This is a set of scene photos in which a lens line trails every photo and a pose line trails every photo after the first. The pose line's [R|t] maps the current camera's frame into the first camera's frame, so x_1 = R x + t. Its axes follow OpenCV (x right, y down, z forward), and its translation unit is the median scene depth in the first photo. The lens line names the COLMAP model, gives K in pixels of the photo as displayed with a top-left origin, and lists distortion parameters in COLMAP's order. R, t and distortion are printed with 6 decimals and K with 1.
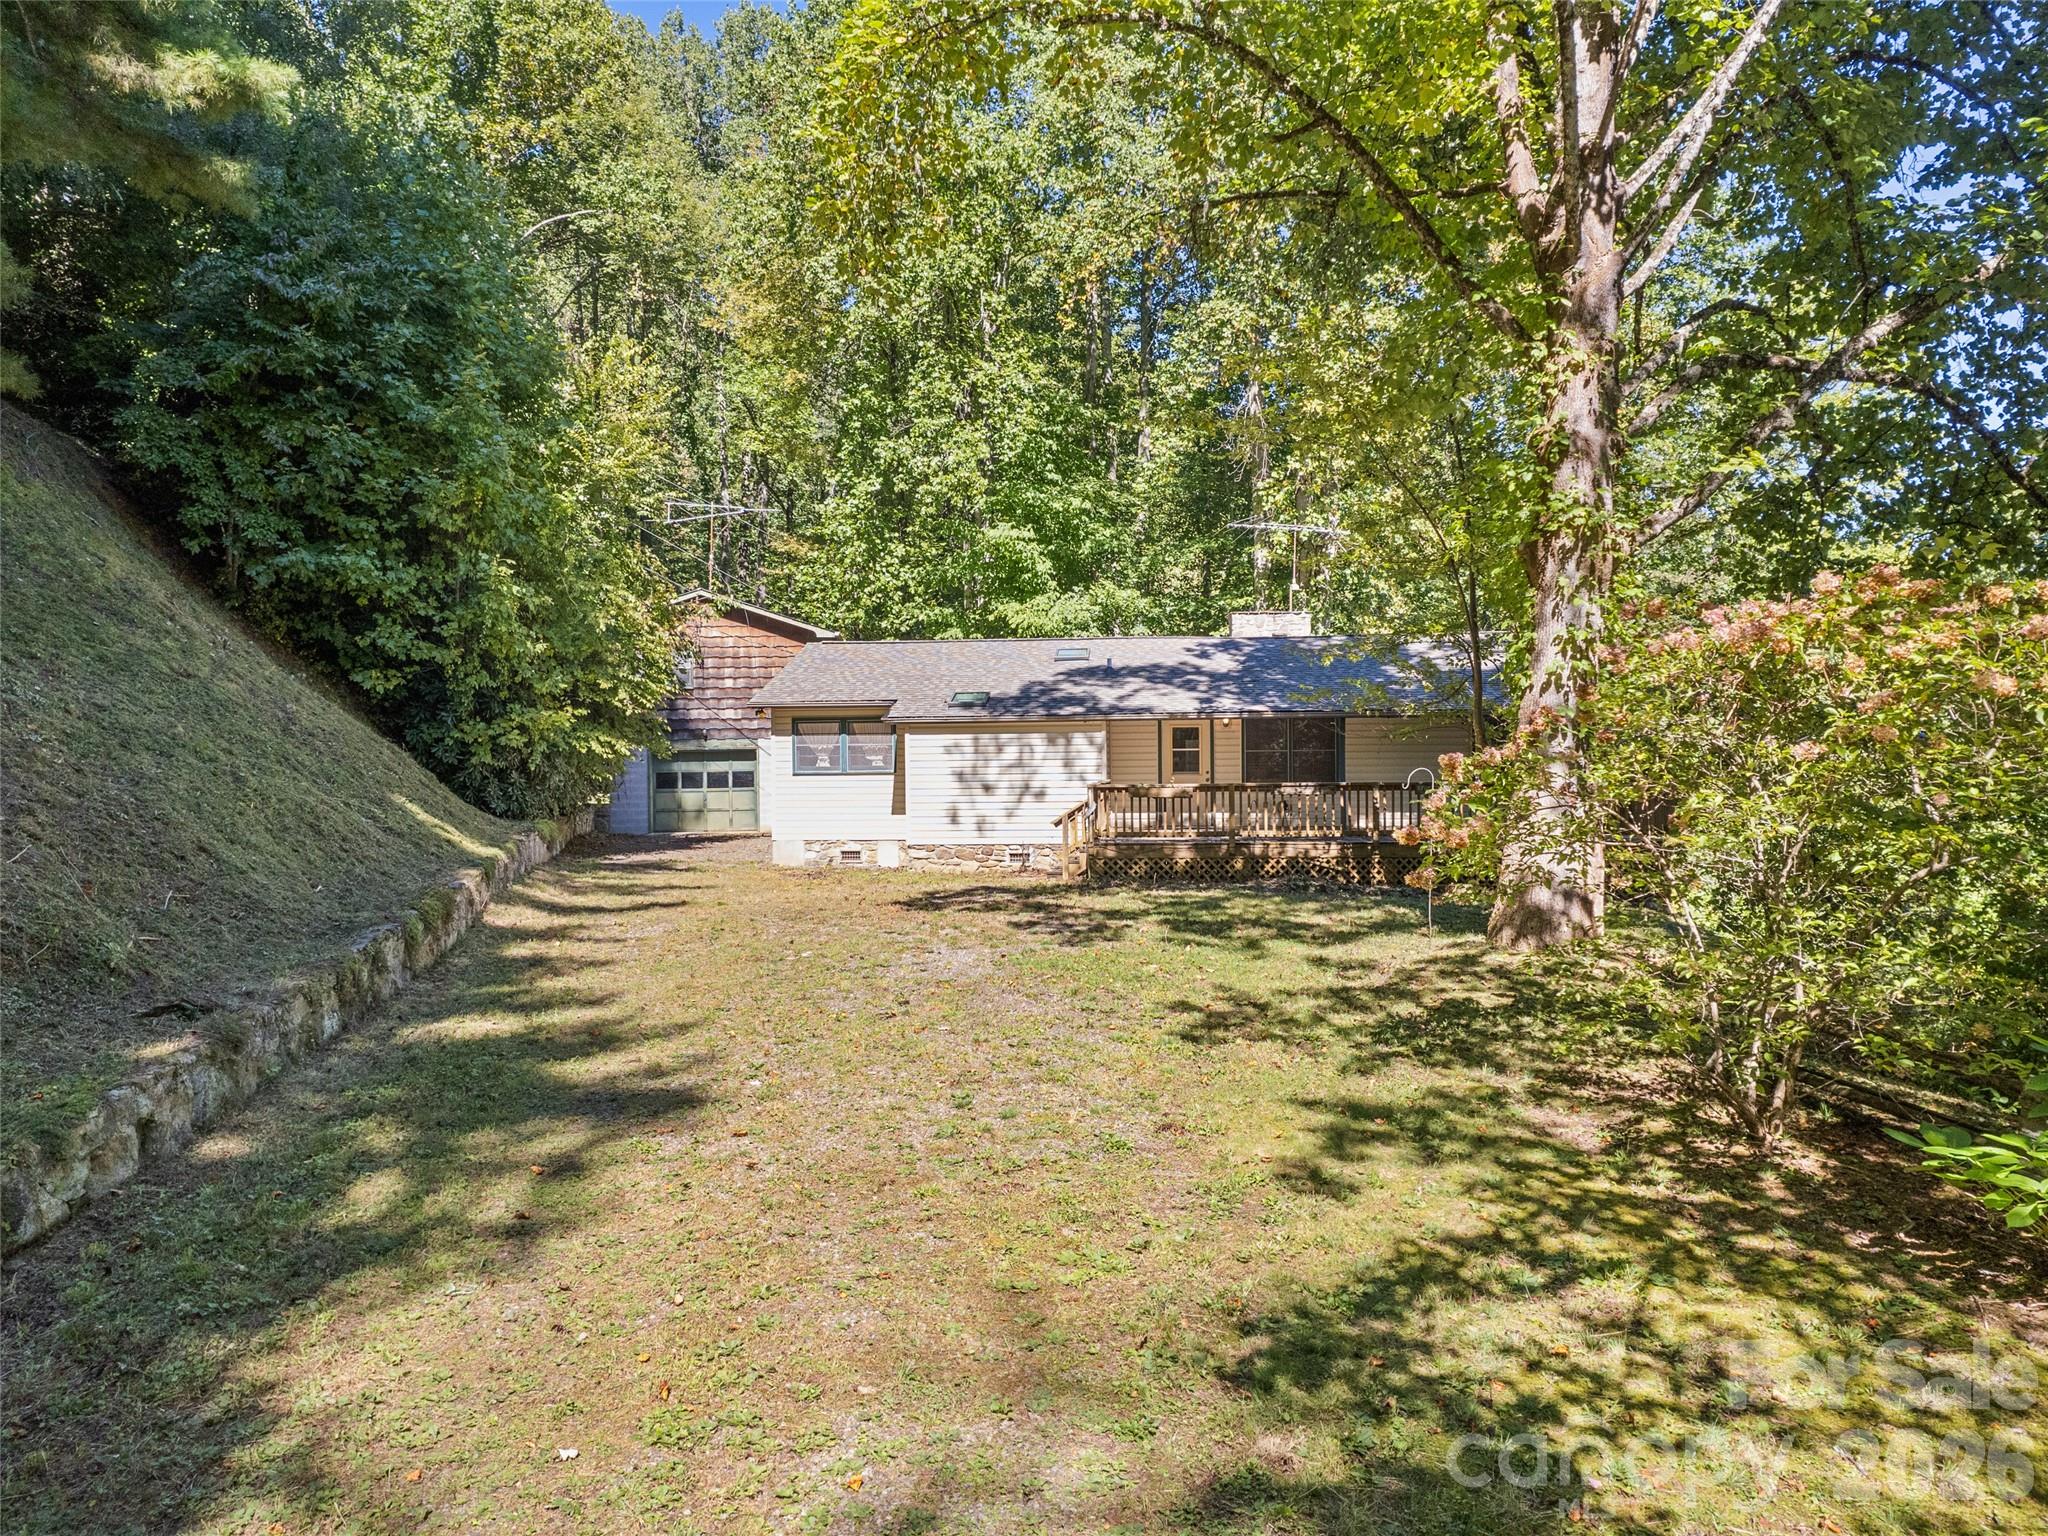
lens RADIAL K [[1414.6, 0, 1023.3], [0, 1414.6, 817.1], [0, 0, 1]] dist [-0.055243, -0.000113]
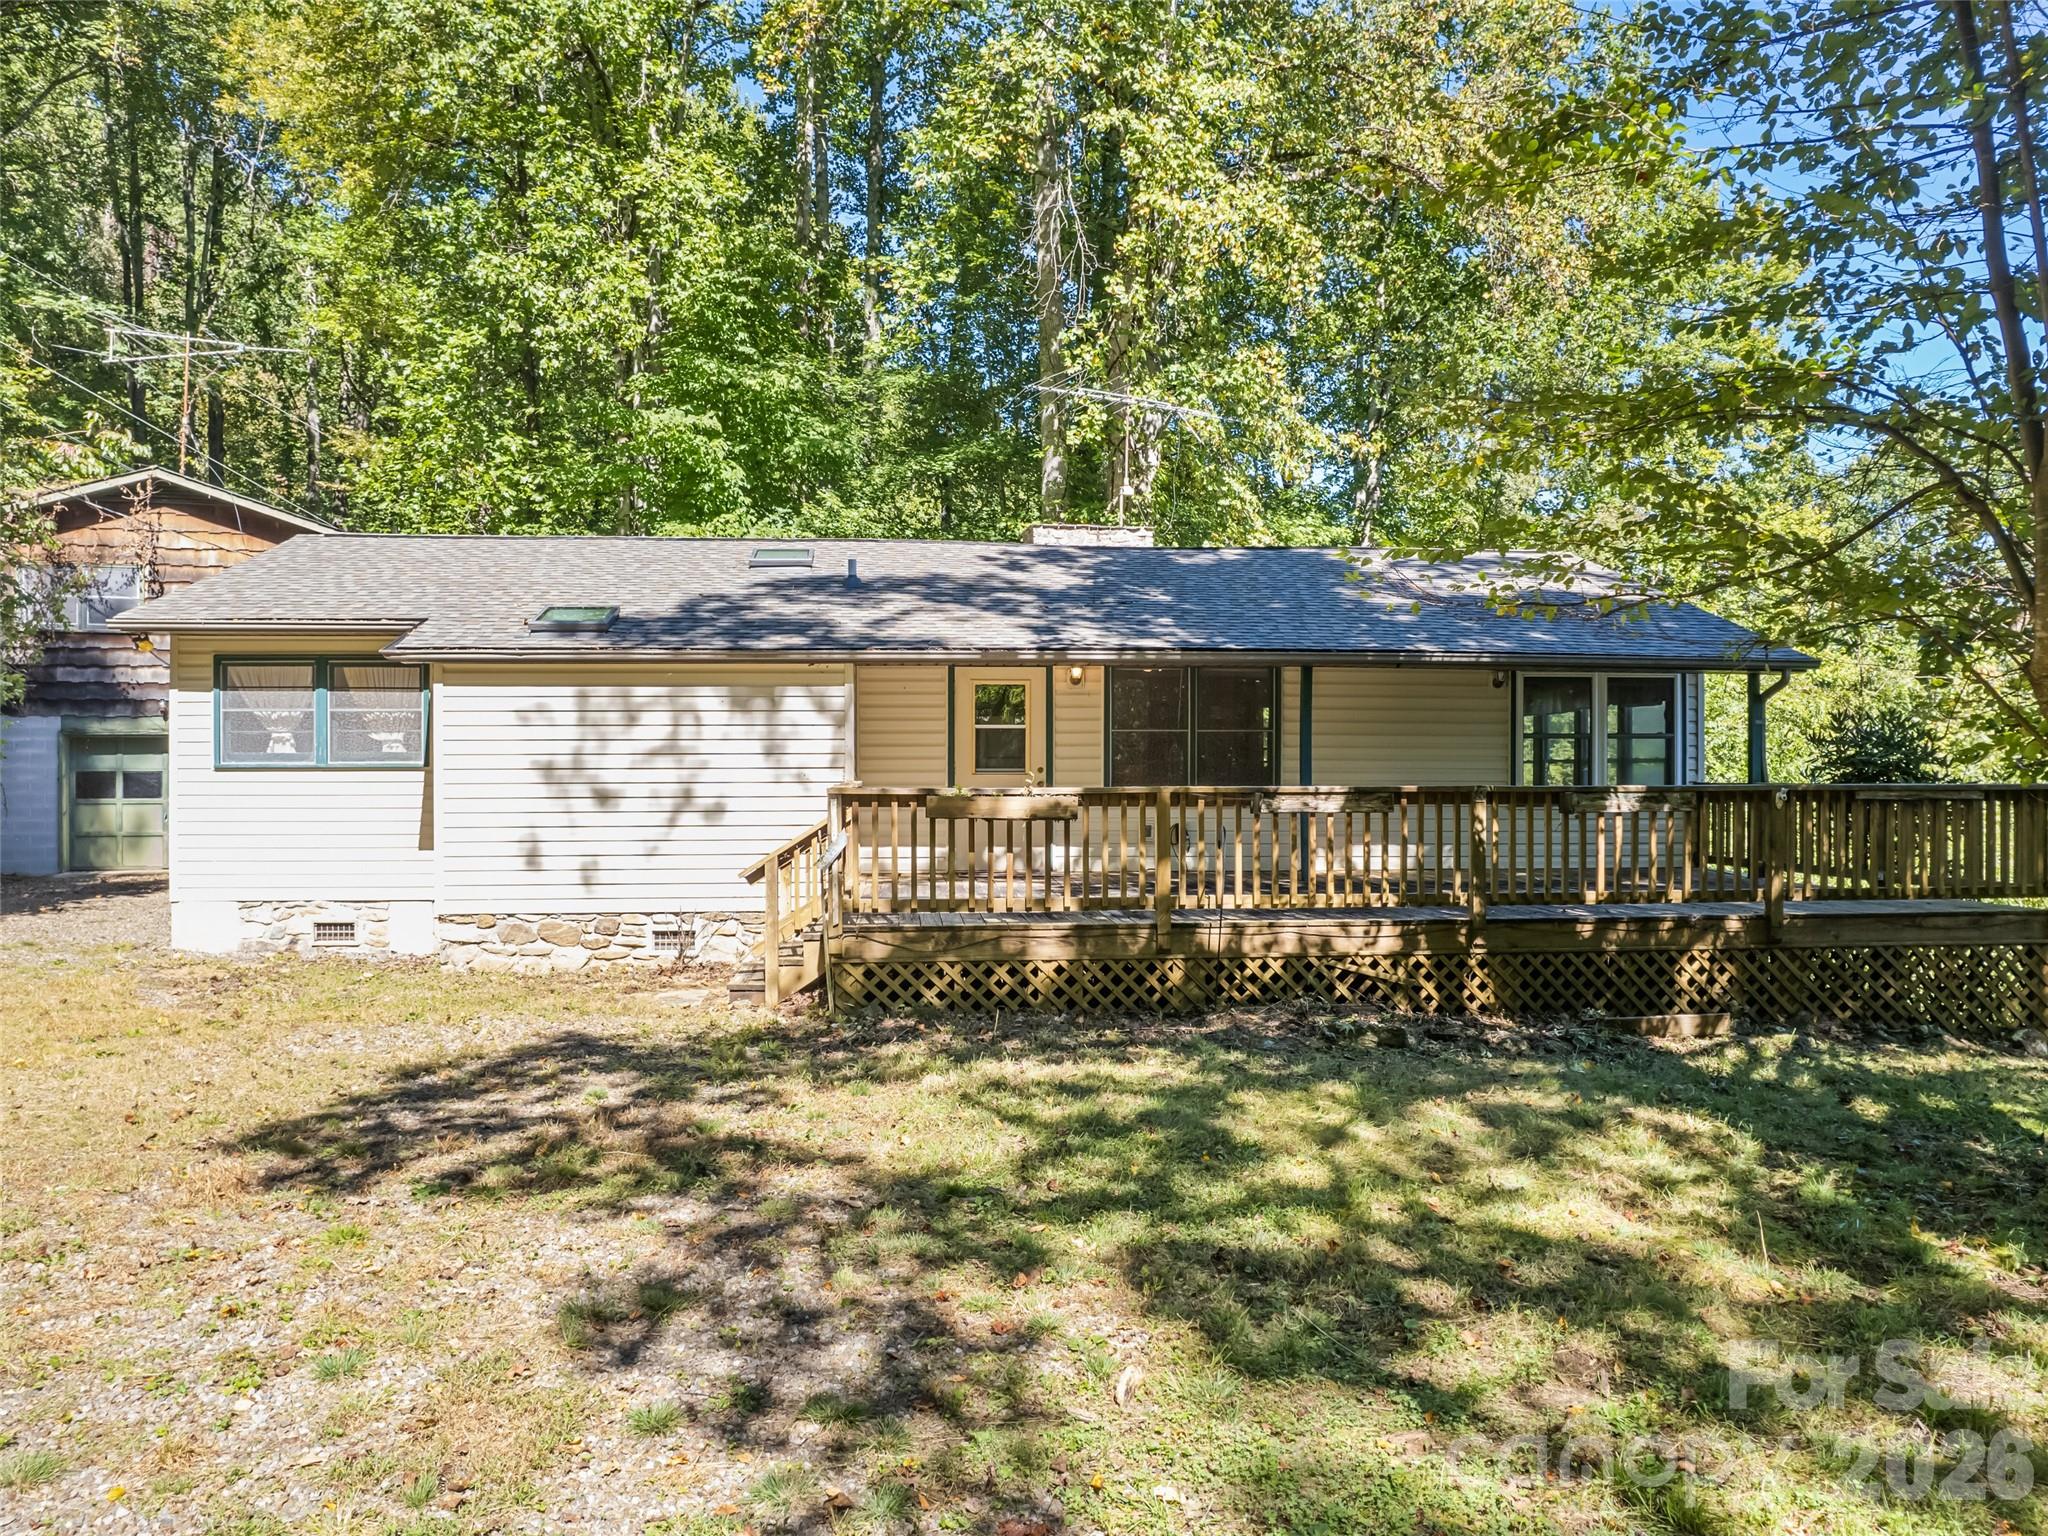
lens RADIAL K [[1414.6, 0, 1023.3], [0, 1414.6, 817.1], [0, 0, 1]] dist [-0.055243, -0.000113]
pose [[0.976873, 0.001821, 0.213812, 0.010897], [0.000506, 0.999941, -0.010825, -0.008116], [-0.213819, 0.010683, 0.976815, 0.485431]]
